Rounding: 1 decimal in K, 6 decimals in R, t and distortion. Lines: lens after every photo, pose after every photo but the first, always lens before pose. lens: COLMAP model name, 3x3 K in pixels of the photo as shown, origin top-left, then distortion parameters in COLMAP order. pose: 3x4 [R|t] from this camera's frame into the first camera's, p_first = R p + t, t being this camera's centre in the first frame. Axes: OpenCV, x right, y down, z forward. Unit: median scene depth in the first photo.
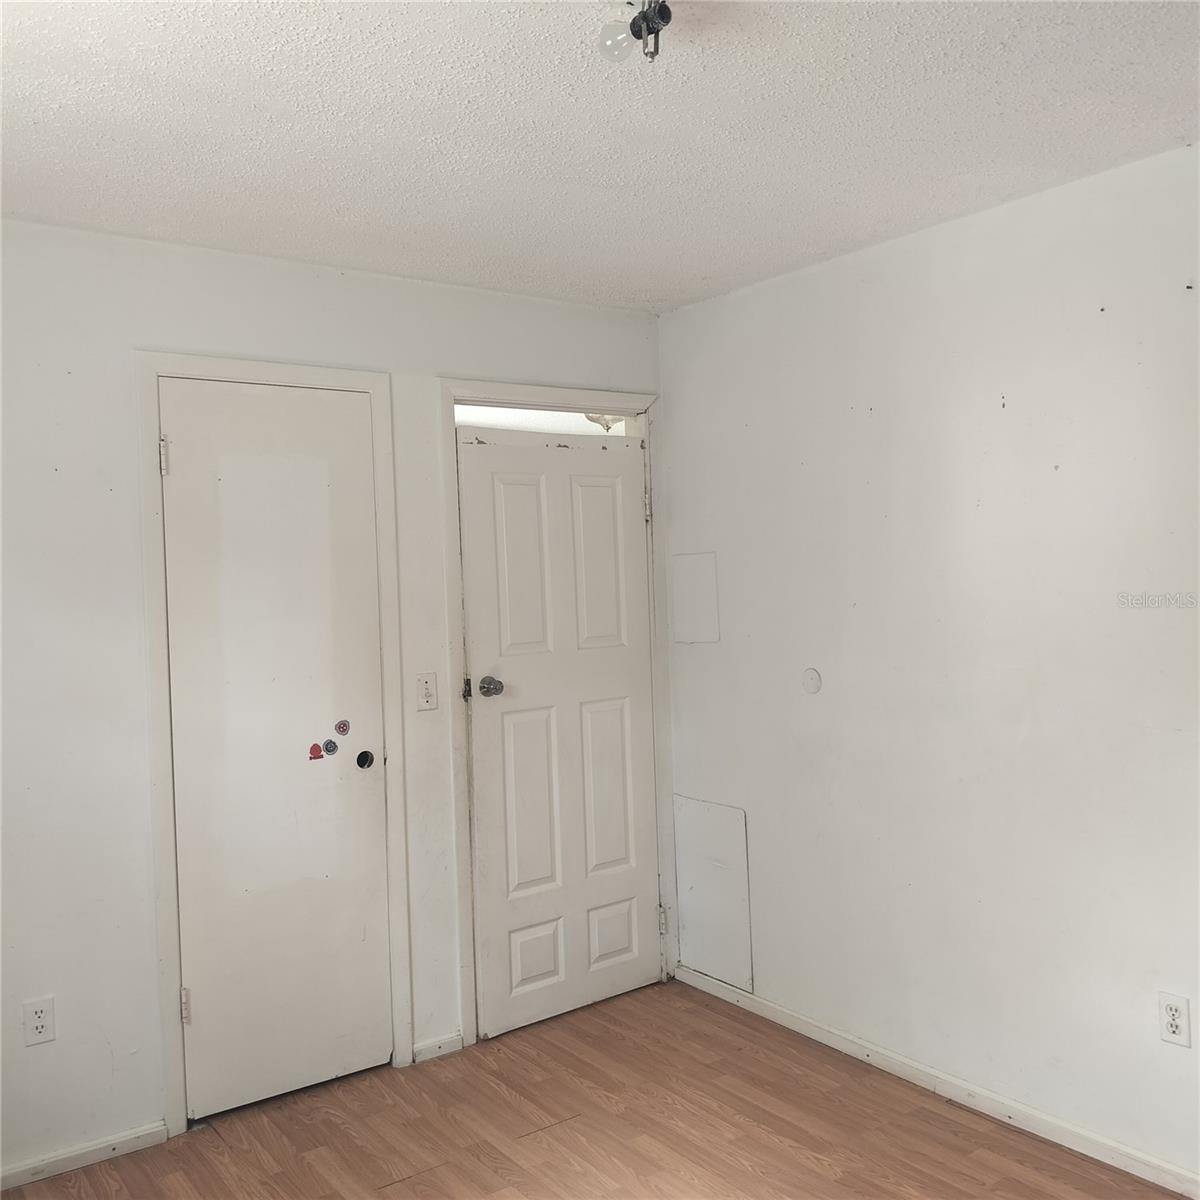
lens RADIAL K [[1096.2, 0, 600.0], [0, 1096.2, 600.0], [0, 0, 1]] dist [-0.001648, -0.014924]
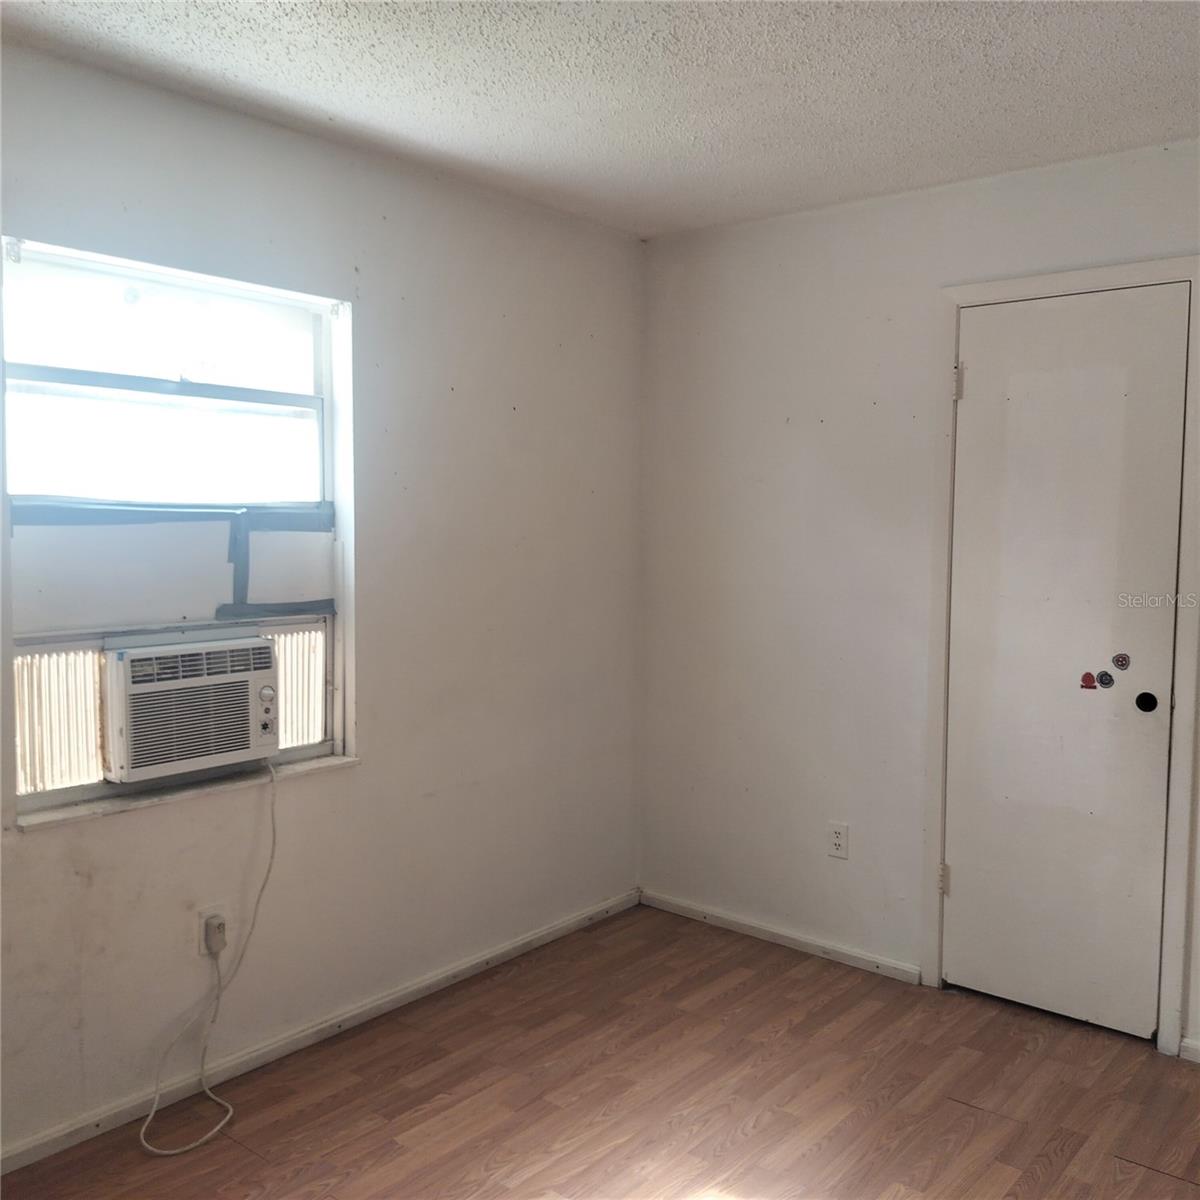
lens RADIAL K [[1075.8, 0, 600.0], [0, 1075.8, 578.3], [0, 0, 1]] dist [-0.082067, 0.002753]
pose [[0.232613, 0.092197, -0.968189, 0.542584], [-0.029031, 0.995711, 0.087843, -0.018133], [0.972136, 0.007674, 0.234292, 0.397809]]
